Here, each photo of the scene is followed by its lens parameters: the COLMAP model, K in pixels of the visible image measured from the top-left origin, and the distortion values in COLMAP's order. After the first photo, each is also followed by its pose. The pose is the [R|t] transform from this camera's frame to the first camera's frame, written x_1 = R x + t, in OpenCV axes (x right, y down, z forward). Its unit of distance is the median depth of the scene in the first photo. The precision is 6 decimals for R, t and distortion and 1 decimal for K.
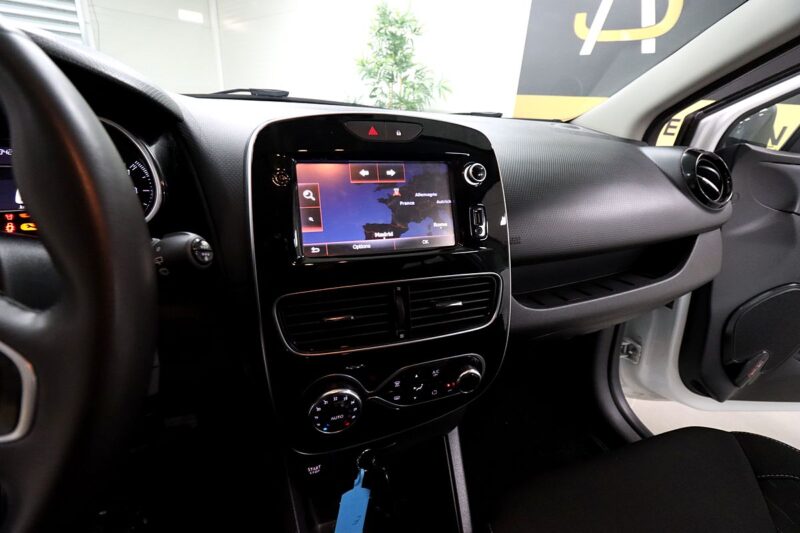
lens RADIAL K [[403.9, 0, 397.4], [0, 403.9, 266.2], [0, 0, 1]] dist [-0.029593, -0.000587]
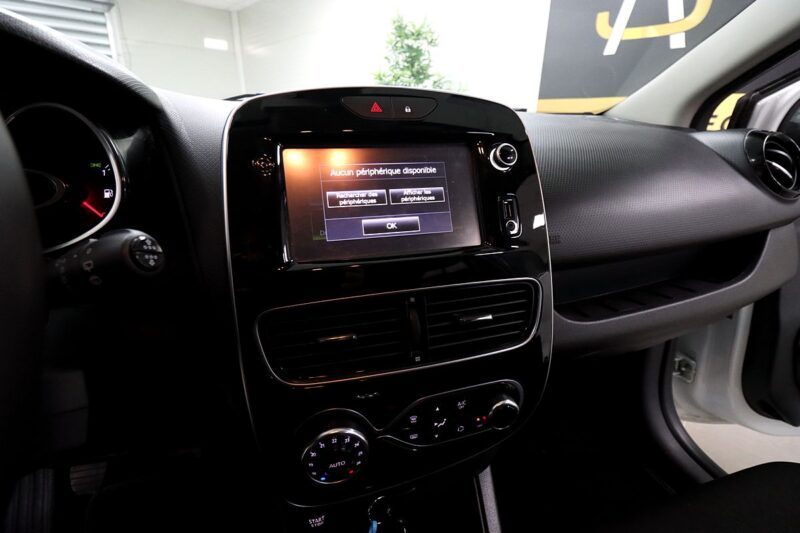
lens RADIAL K [[403.9, 0, 397.2], [0, 403.9, 262.2], [0, 0, 1]] dist [-0.029593, -0.000587]
pose [[0.998117, -0.023260, -0.056756, 0.014503], [0.020647, 0.998719, -0.046198, 0.012575], [0.057758, 0.044939, 0.997319, 0.137898]]
